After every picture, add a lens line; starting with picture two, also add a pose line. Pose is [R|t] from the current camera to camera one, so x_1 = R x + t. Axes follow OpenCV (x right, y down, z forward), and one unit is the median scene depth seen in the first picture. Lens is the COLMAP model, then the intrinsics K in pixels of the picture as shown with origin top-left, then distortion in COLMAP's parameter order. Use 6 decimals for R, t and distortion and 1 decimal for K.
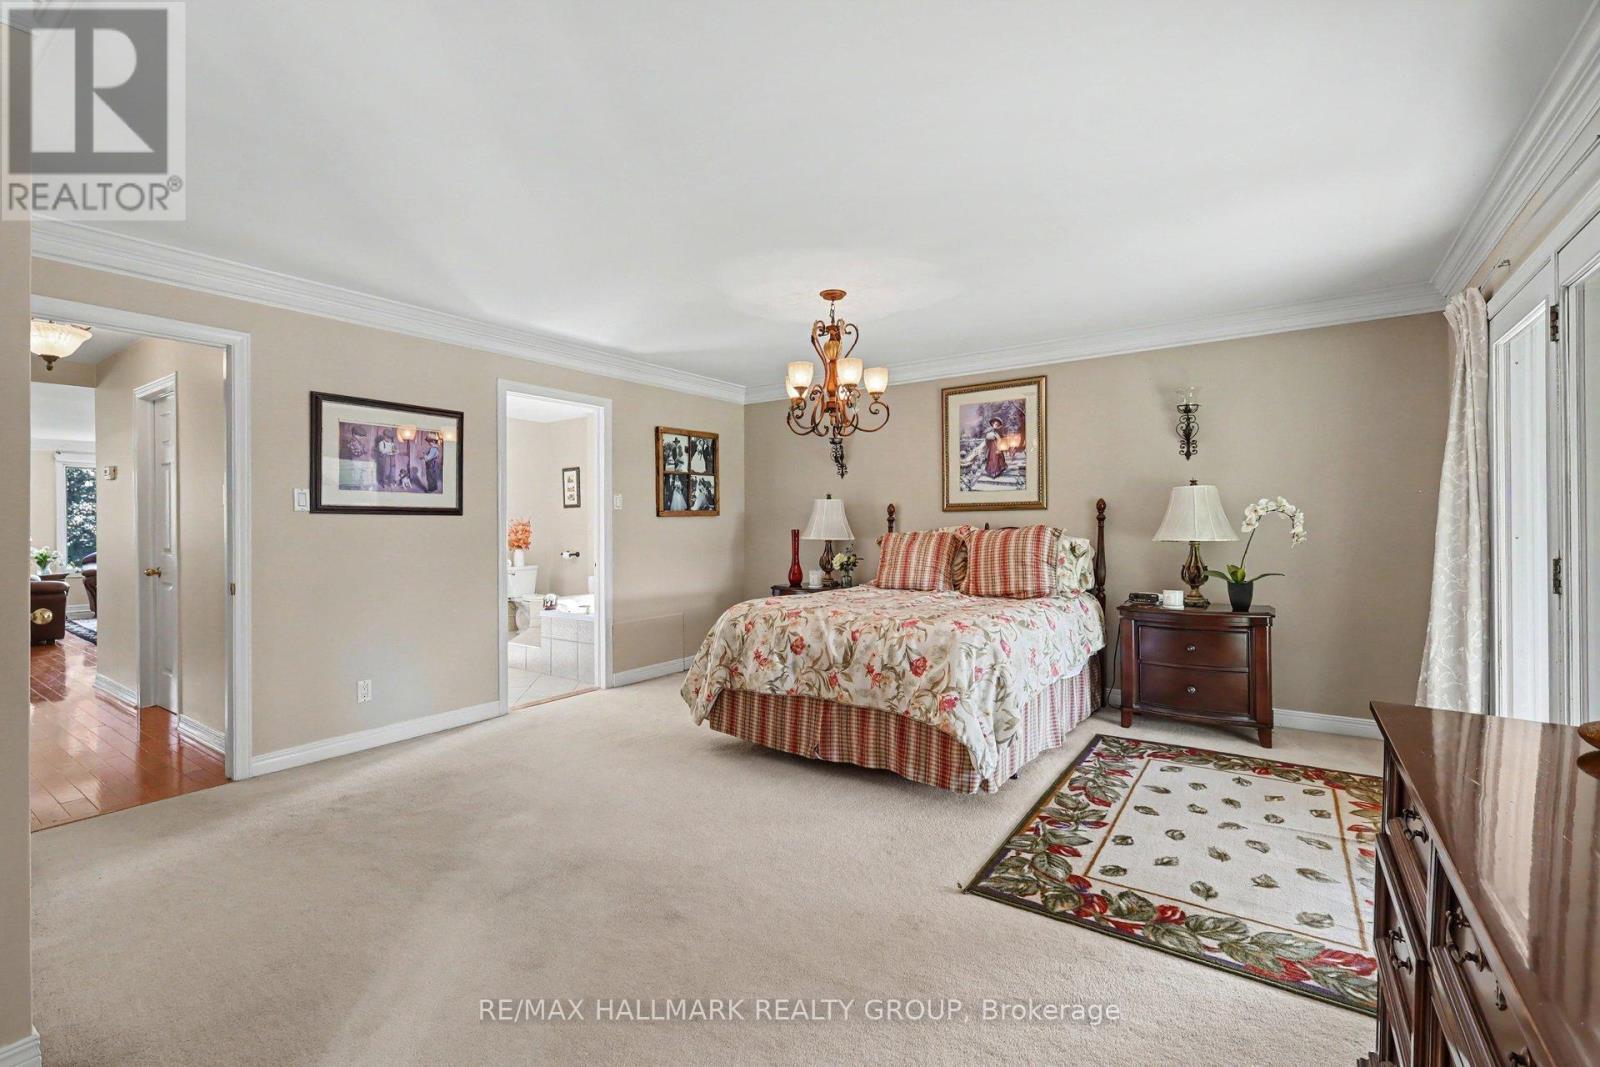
lens RADIAL K [[700.0, 0, 798.4], [0, 700.0, 527.4], [0, 0, 1]] dist [0.001658, 0.000118]
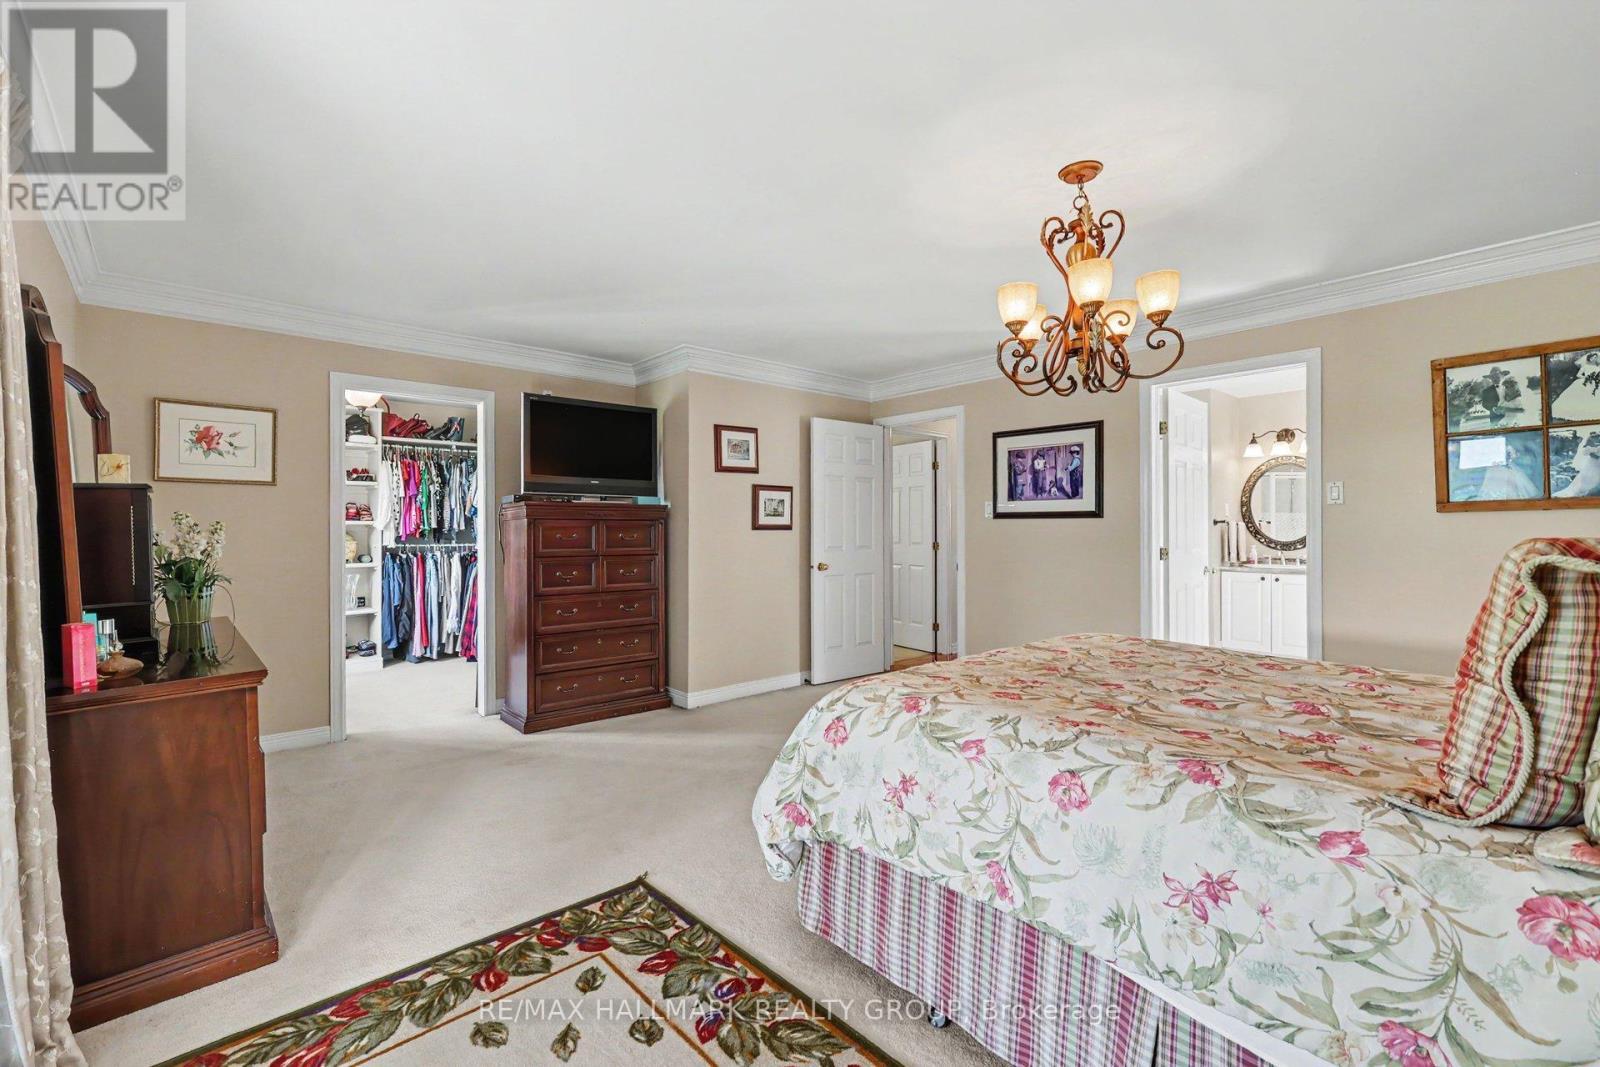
lens RADIAL K [[700.0, 0, 794.7], [0, 700.0, 521.8], [0, 0, 1]] dist [0.001658, 0.000118]
pose [[-0.233488, -0.002461, -0.972357, 0.756823], [0.002182, 0.999993, -0.003055, -0.010464], [0.972357, -0.002835, -0.233481, 0.920664]]
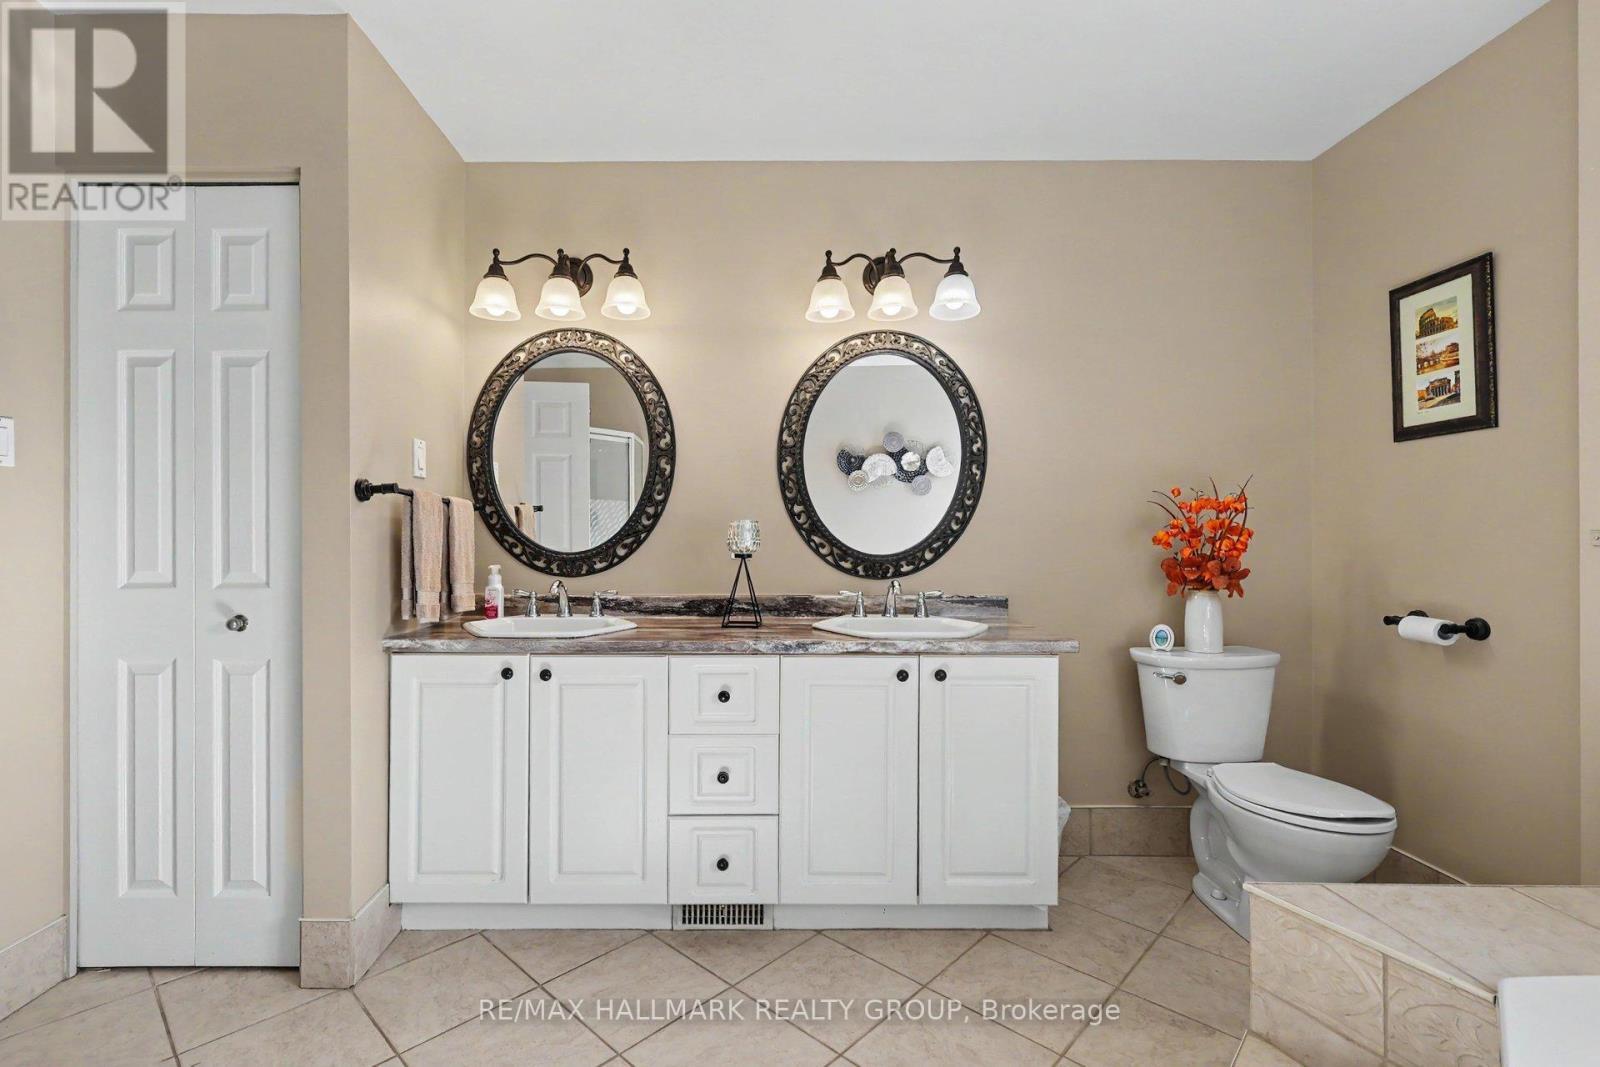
lens RADIAL K [[700.0, 0, 737.9], [0, 700.0, 529.8], [0, 0, 1]] dist [0.001658, 0.000118]
pose [[0.574379, -0.004534, -0.818577, -0.583478], [-0.004347, 0.999954, -0.008589, 0.018574], [0.818578, 0.008492, 0.574333, 1.448469]]
